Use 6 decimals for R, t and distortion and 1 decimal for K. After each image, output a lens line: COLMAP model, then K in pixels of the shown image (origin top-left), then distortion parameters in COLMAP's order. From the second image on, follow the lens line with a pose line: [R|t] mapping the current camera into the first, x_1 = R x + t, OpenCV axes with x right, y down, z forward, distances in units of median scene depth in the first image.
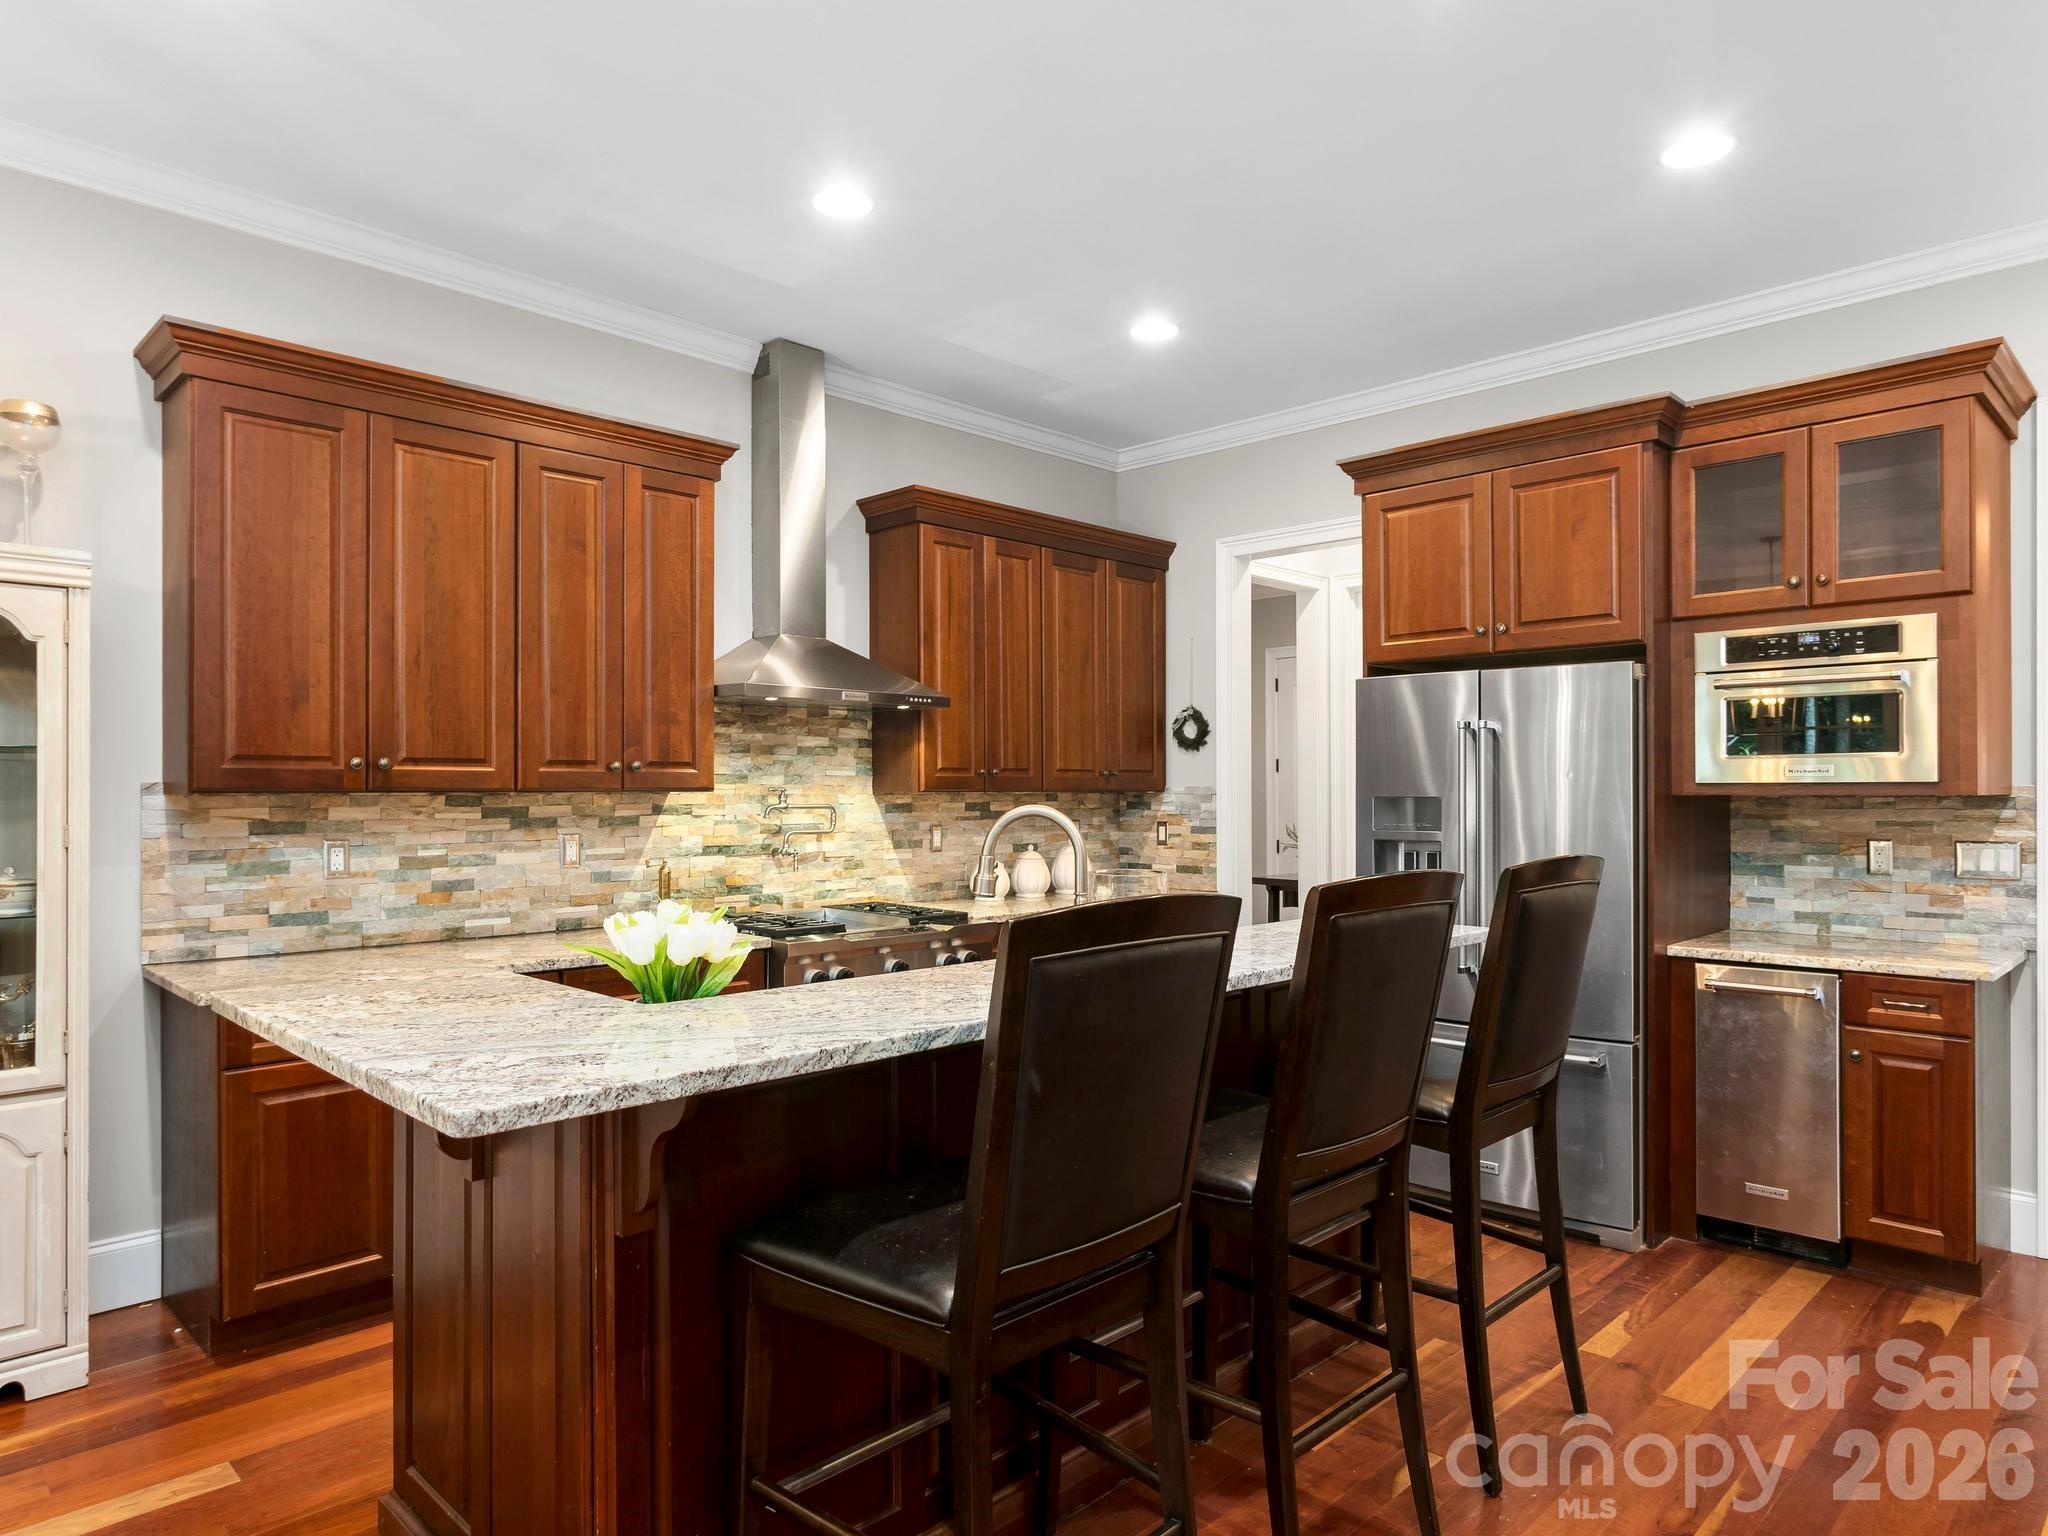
lens RADIAL K [[1259.2, 0, 1029.9], [0, 1259.2, 784.3], [0, 0, 1]] dist [0.000246, 0.000779]
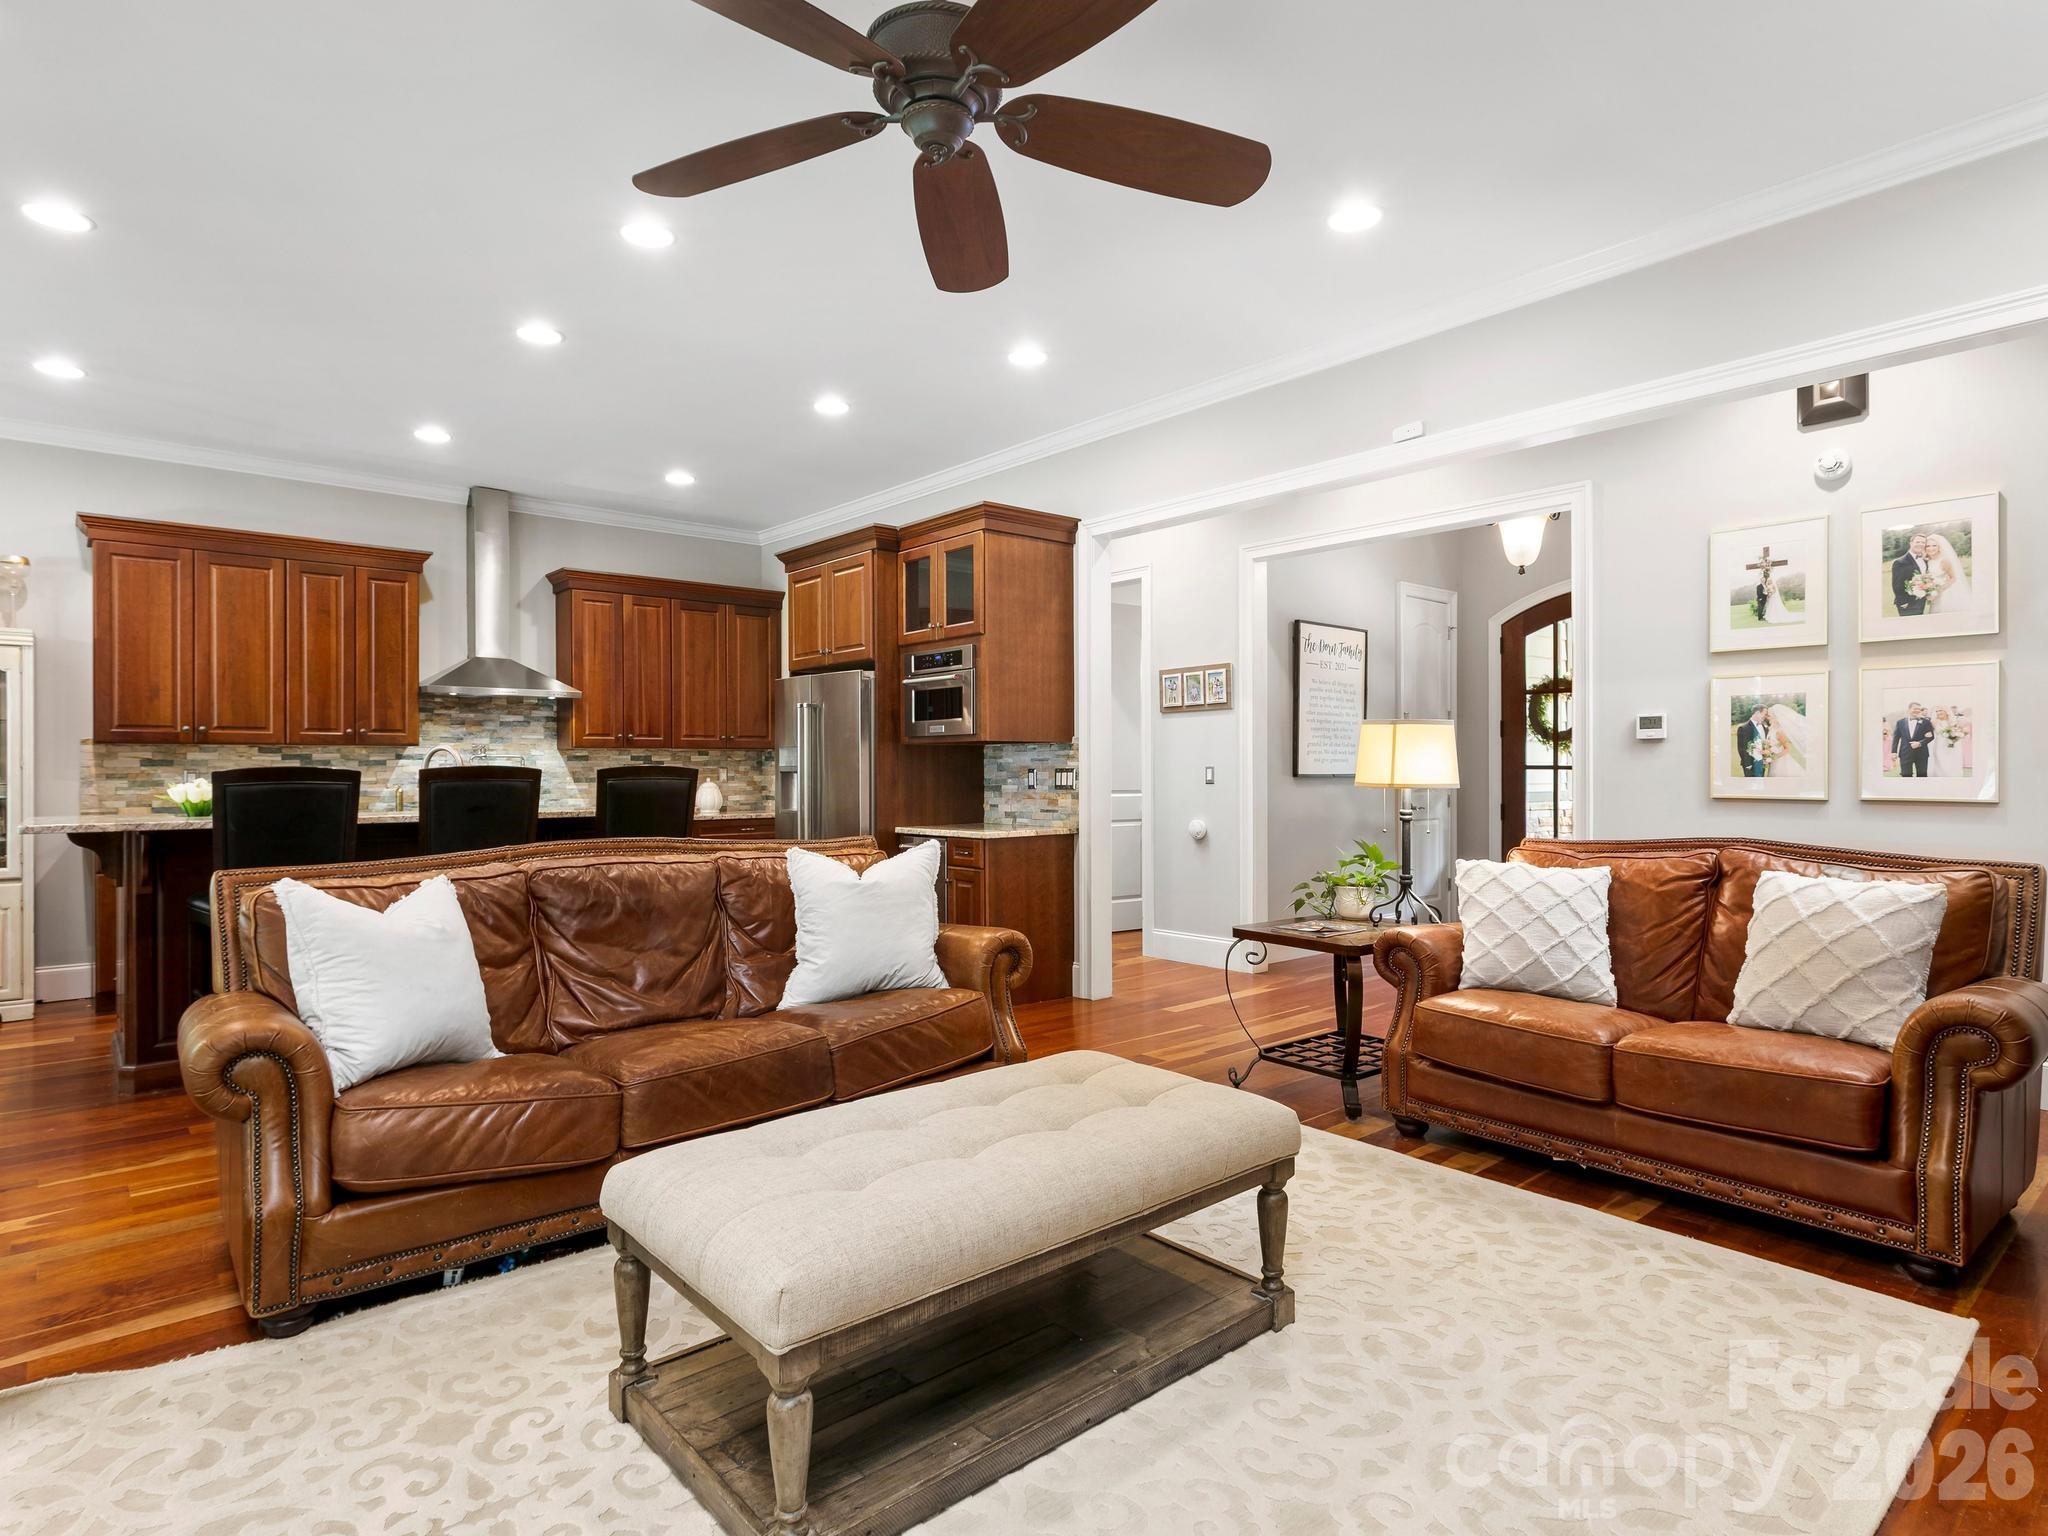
lens RADIAL K [[1110.2, 0, 1023.6], [0, 1110.2, 758.6], [0, 0, 1]] dist [-0.000369, 0.004059]
pose [[0.997088, -0.003427, -0.076178, 0.770205], [0.003142, 0.999988, -0.003870, 0.034764], [0.076190, 0.003619, 0.997087, -0.539721]]
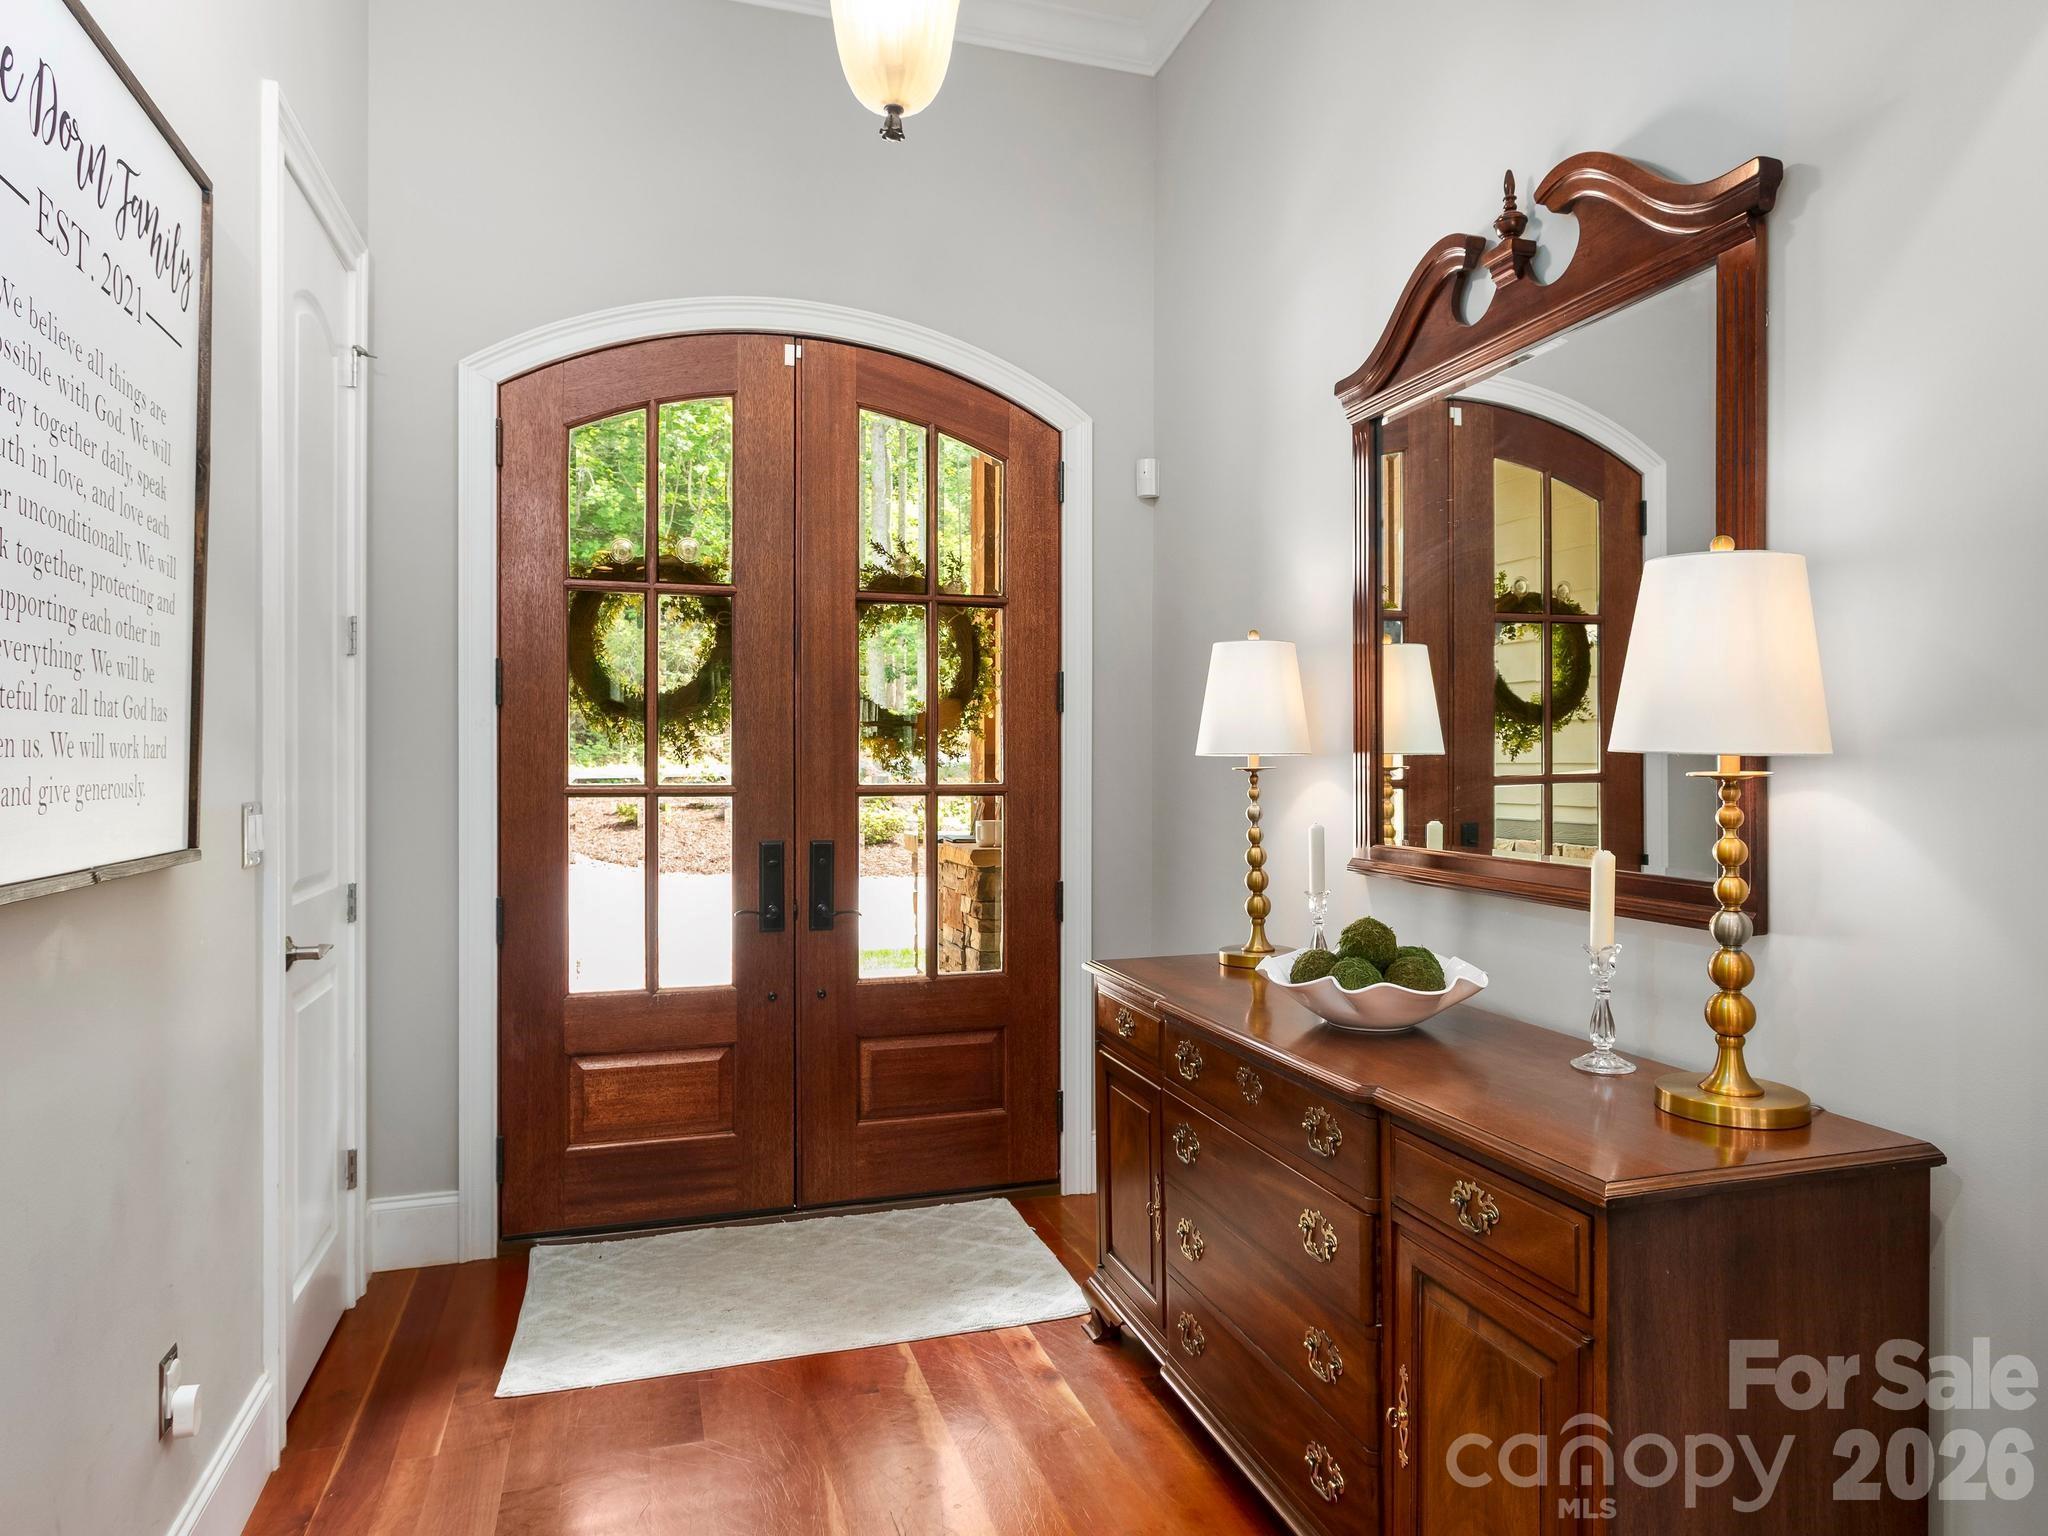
lens RADIAL K [[1268.2, 0, 1024.0], [0, 1268.2, 768.0], [0, 0, 1]] dist [-0.000613, 0.000402]
pose [[0.472414, -0.012881, 0.881283, 0.927926], [-0.002527, 0.999869, 0.015968, 0.015166], [-0.881373, -0.009771, 0.472320, 0.870686]]
